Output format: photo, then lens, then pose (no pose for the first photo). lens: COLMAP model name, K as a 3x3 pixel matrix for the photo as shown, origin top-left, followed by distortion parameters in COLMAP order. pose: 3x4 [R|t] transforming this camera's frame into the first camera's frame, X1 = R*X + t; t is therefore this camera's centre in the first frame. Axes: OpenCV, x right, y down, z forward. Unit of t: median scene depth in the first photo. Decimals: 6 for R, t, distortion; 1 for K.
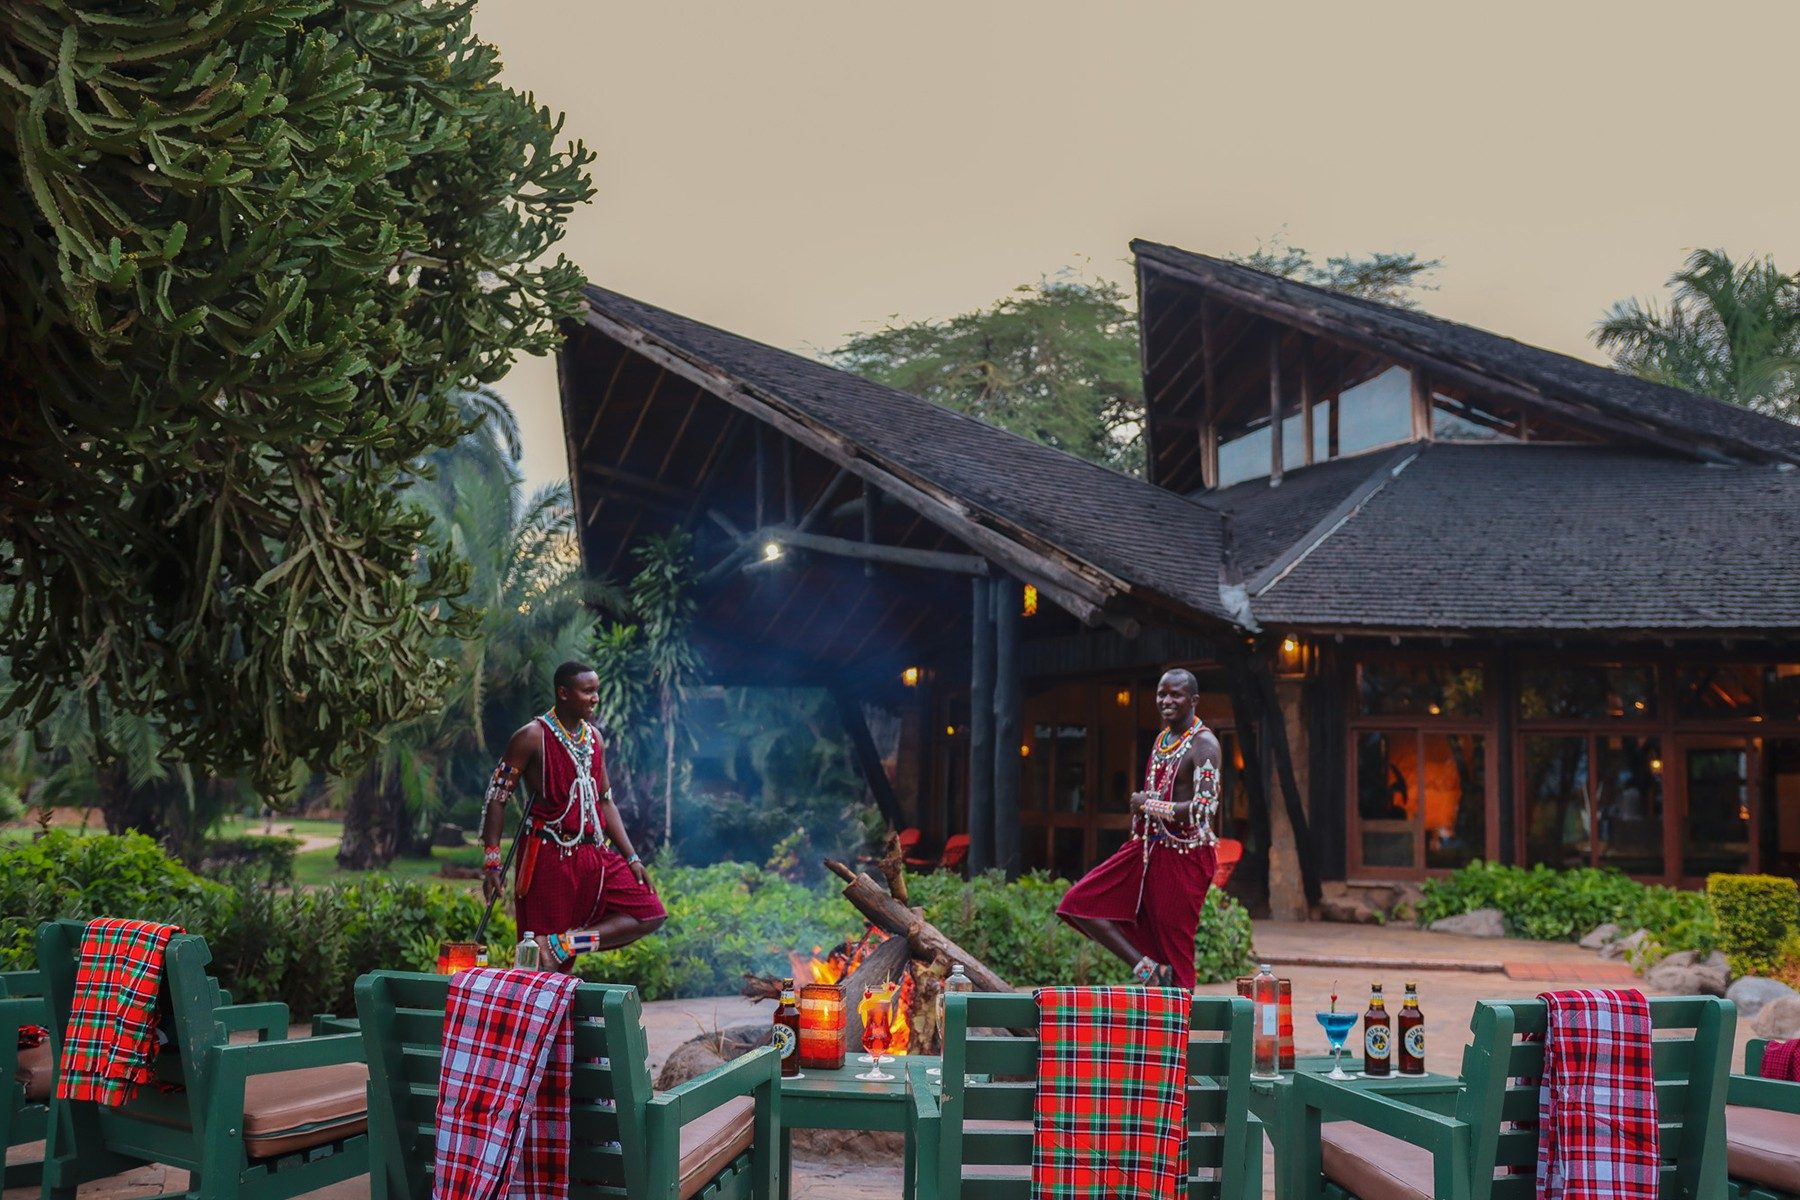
lens RADIAL K [[1506.5, 0, 900.0], [0, 1506.5, 600.0], [0, 0, 1]] dist [-0.066449, 0.005153]
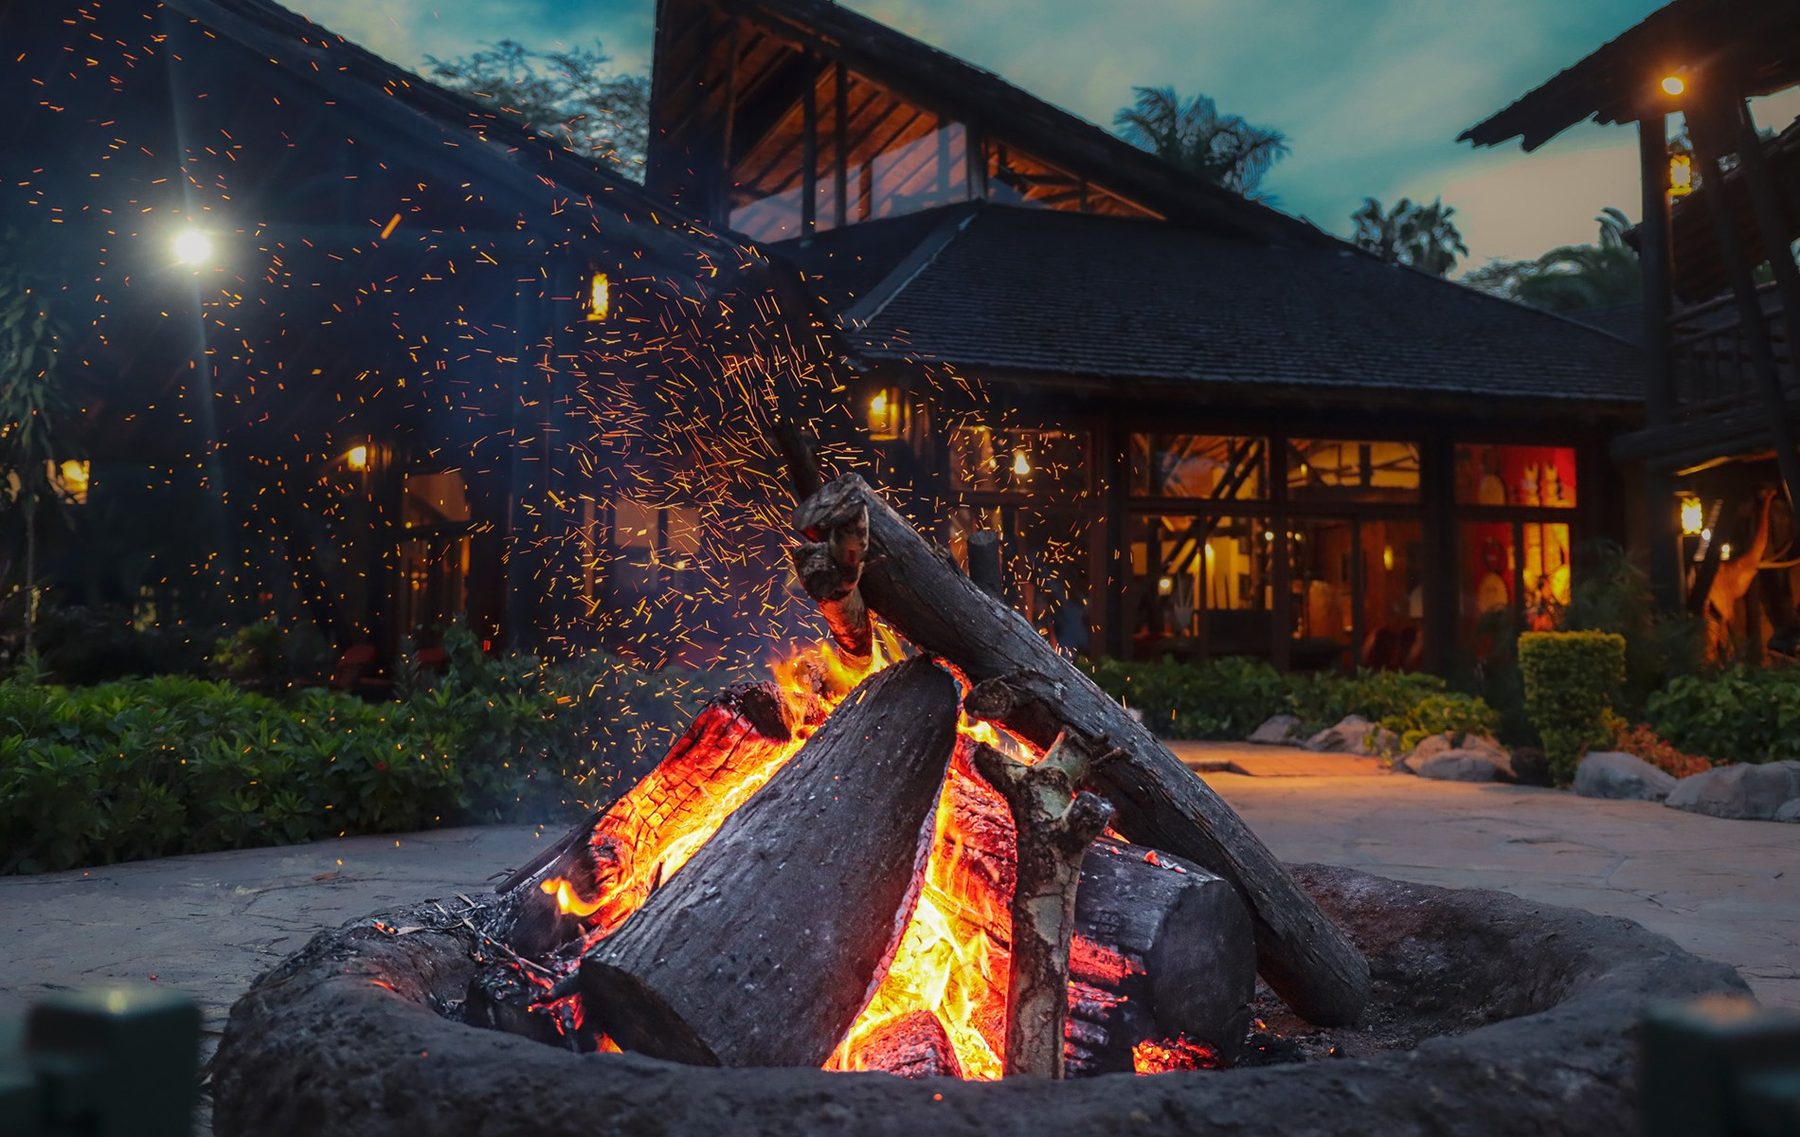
lens RADIAL K [[1546.3, 0, 900.0], [0, 1546.3, 568.5], [0, 0, 1]] dist [-0.058382, 0.002776]
pose [[0.926910, 0.001008, 0.375283, -0.055084], [-0.031480, 0.996681, 0.075076, 0.067035], [-0.373962, -0.081402, 0.923865, 0.240497]]
